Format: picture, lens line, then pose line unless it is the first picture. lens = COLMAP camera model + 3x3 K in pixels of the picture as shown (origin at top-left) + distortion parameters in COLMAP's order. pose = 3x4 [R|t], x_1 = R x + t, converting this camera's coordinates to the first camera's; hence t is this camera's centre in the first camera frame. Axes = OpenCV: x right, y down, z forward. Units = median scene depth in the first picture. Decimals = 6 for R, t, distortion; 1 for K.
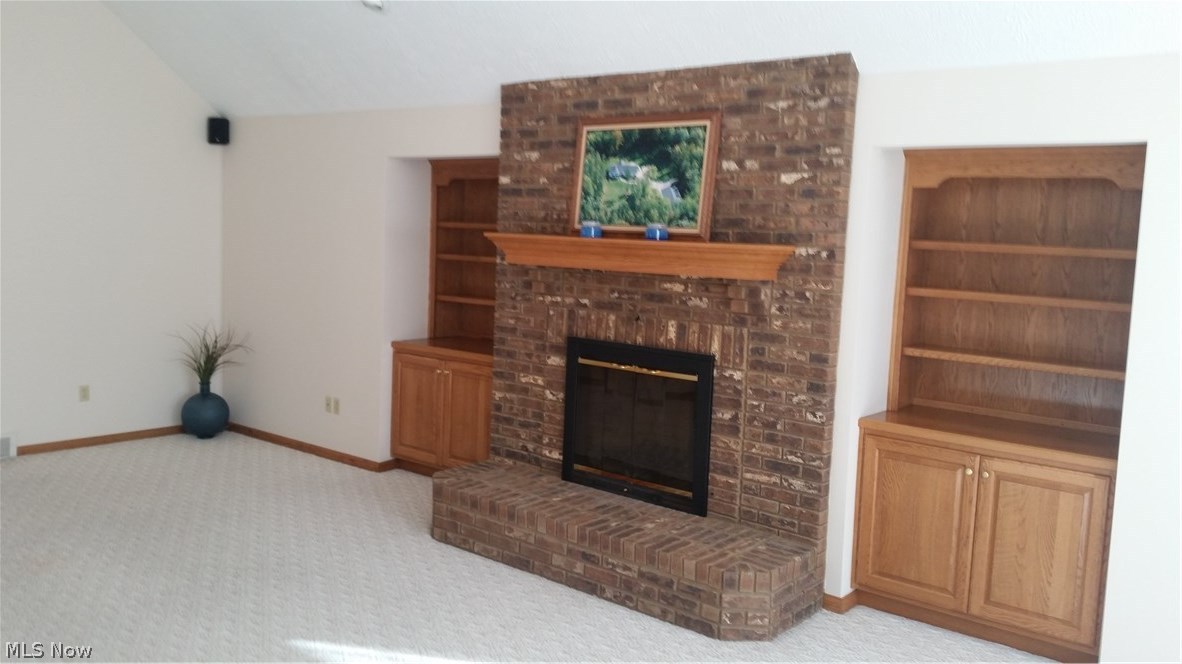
lens RADIAL K [[952.6, 0, 592.1], [0, 952.6, 327.6], [0, 0, 1]] dist [0.111990, -0.003253]
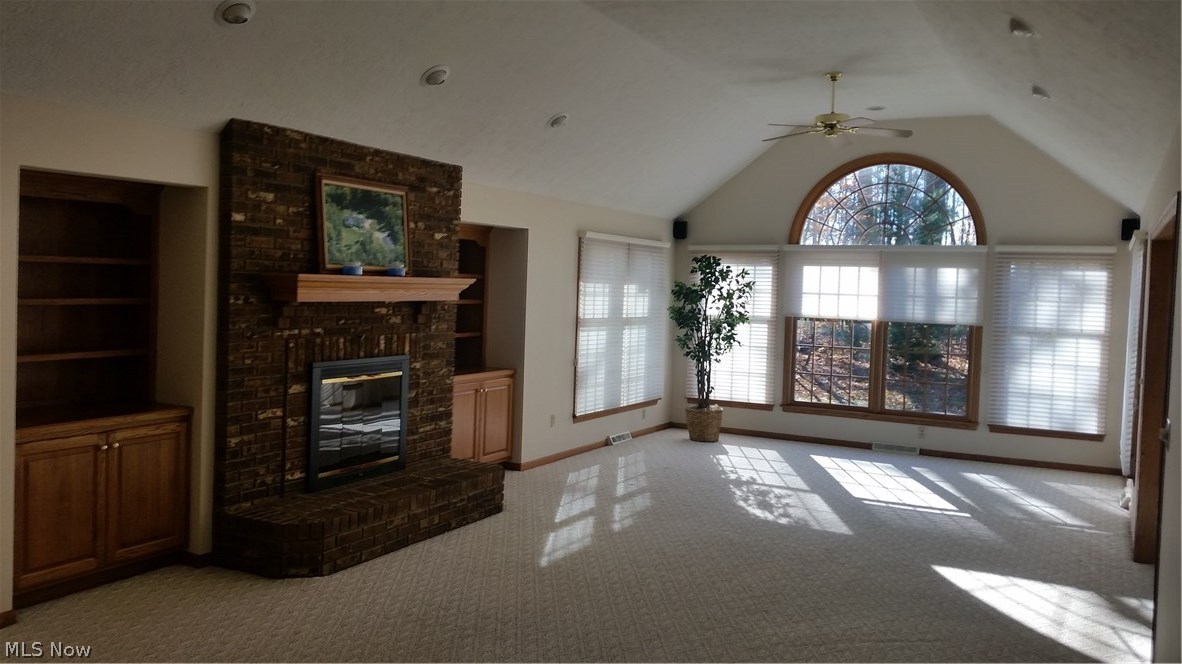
lens RADIAL K [[952.6, 0, 591.6], [0, 952.6, 334.3], [0, 0, 1]] dist [0.111990, -0.003253]
pose [[-0.196971, -0.103920, 0.974886, -1.254684], [0.055829, 0.991564, 0.116978, -0.146344], [-0.978818, 0.077468, -0.189508, 0.941256]]
